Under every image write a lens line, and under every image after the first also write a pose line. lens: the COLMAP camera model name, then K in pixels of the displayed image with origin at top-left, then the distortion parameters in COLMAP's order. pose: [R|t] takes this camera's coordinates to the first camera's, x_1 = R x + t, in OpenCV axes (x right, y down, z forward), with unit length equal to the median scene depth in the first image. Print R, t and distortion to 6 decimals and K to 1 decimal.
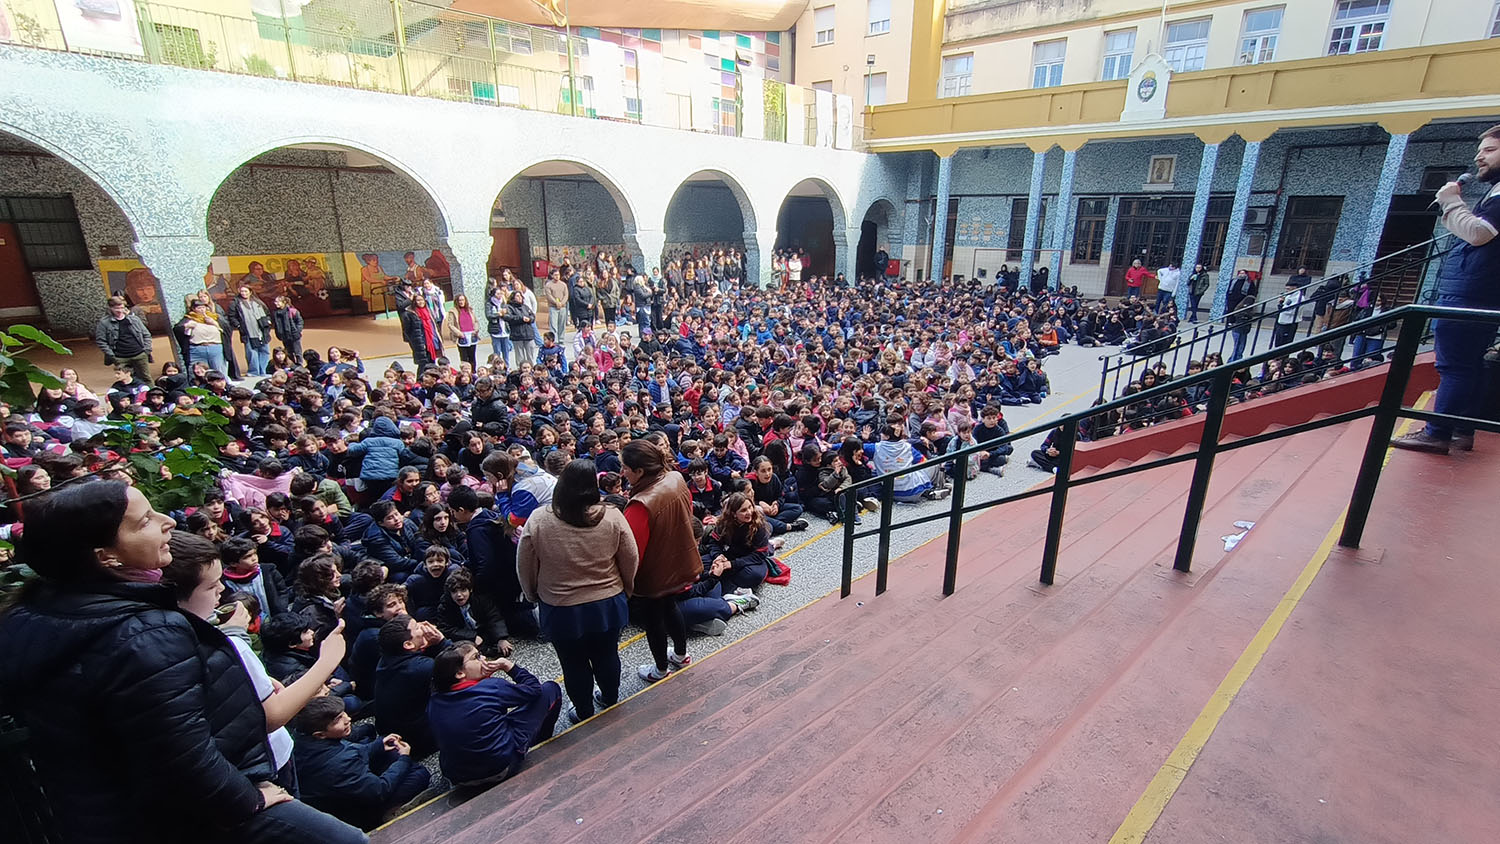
lens RADIAL K [[702.6, 0, 760.7], [0, 702.6, 449.5], [0, 0, 1]] dist [-0.000115, -0.001585]
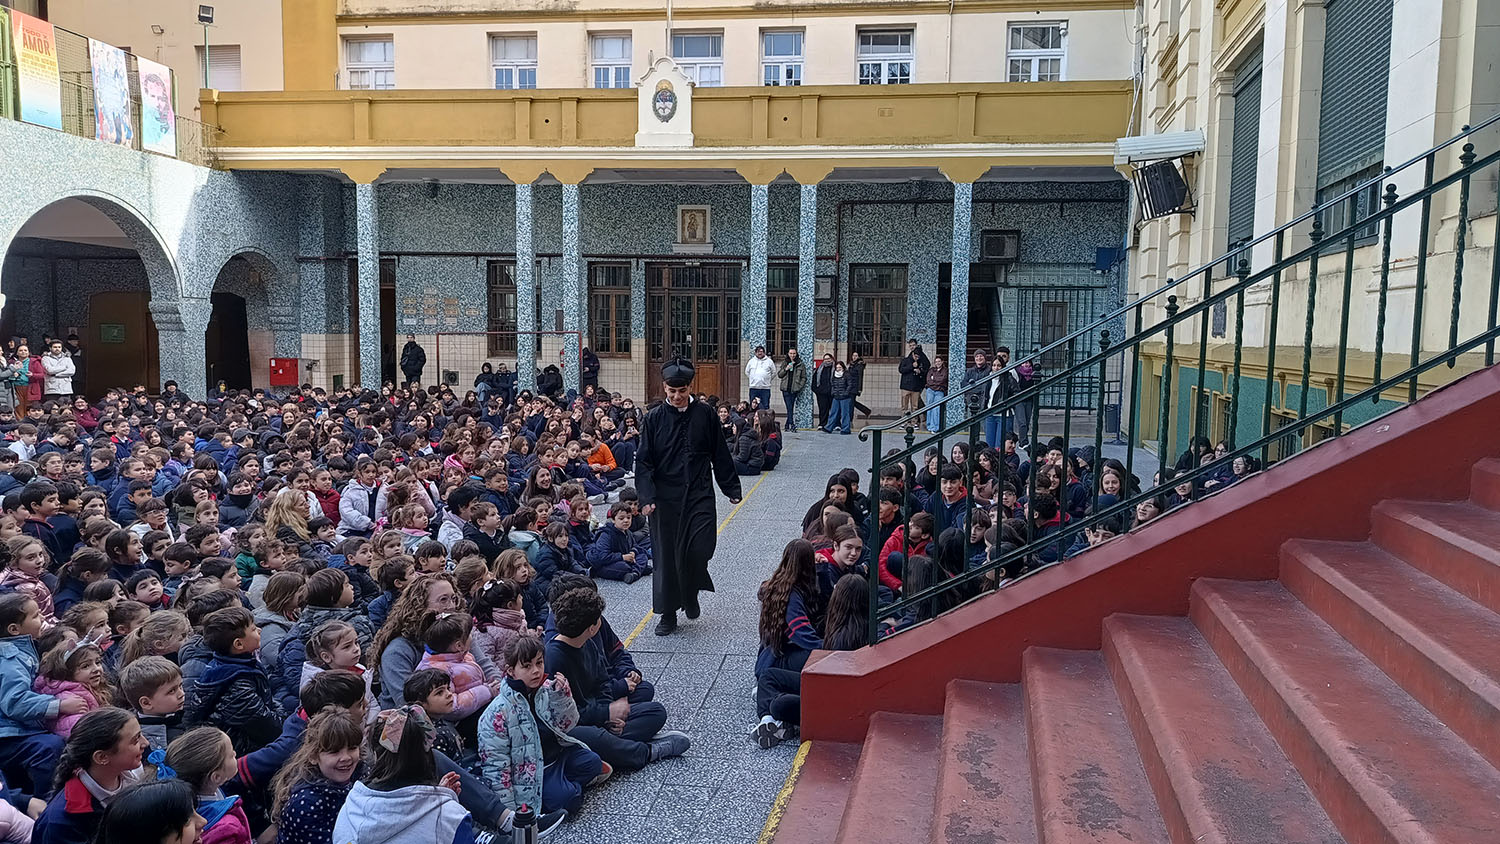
lens RADIAL K [[1013.5, 0, 789.8], [0, 1013.5, 424.5], [0, 0, 1]] dist [0.019189, -0.020918]
pose [[0.802407, -0.045823, 0.595016, 0.040599], [0.182073, 0.968308, -0.170964, -0.017244], [-0.568325, 0.245519, 0.785320, 0.217418]]
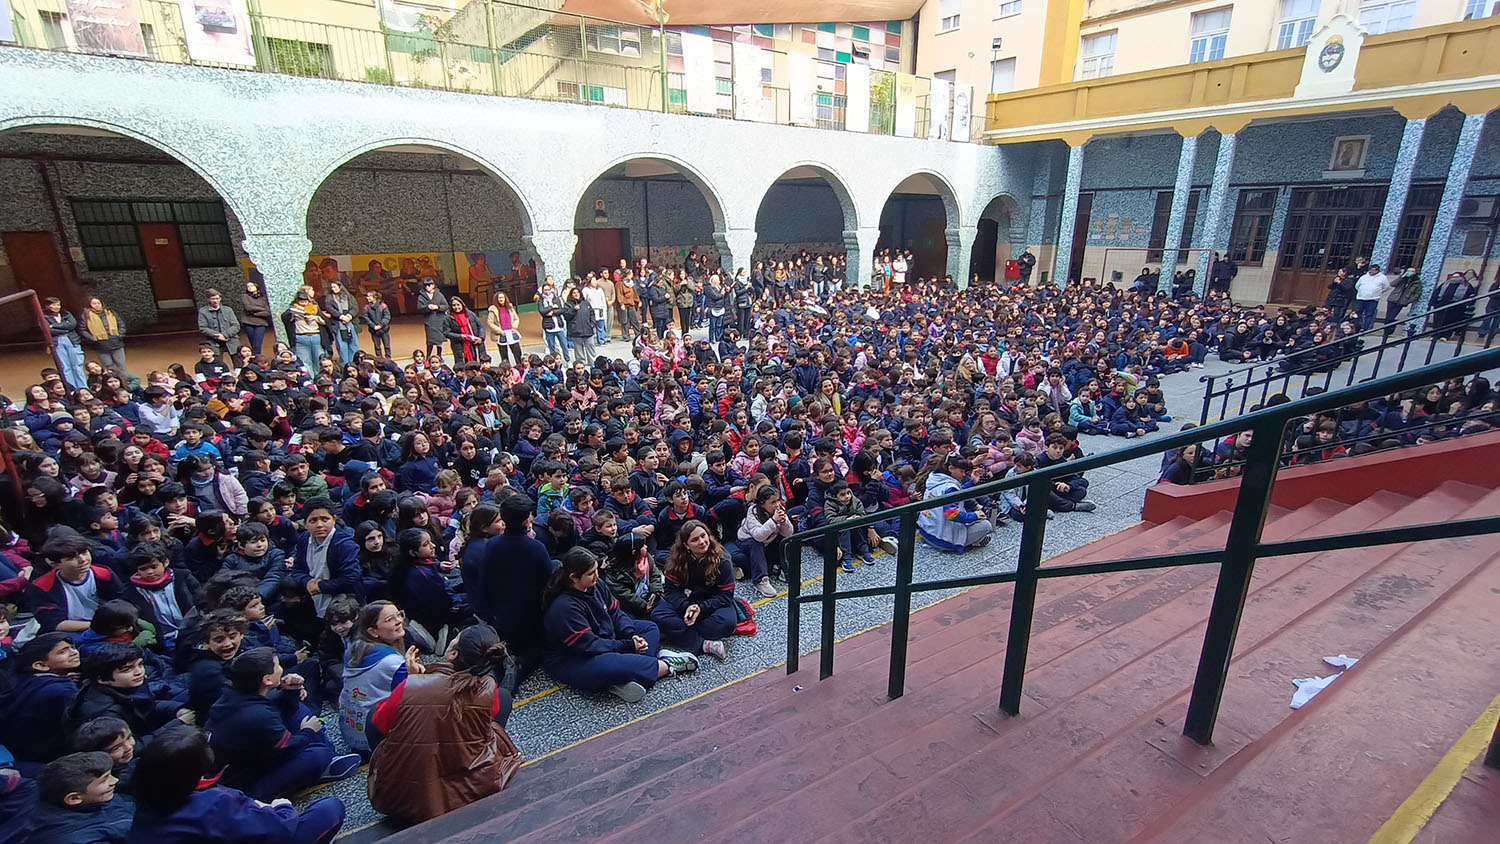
lens RADIAL K [[702.6, 0, 754.4], [0, 702.6, 446.7], [0, 0, 1]] dist [-0.000115, -0.001585]
pose [[0.980853, 0.051399, -0.187842, 0.055278], [-0.053093, 0.998582, -0.003996, -0.009866], [0.187370, 0.013893, 0.982191, 0.055871]]
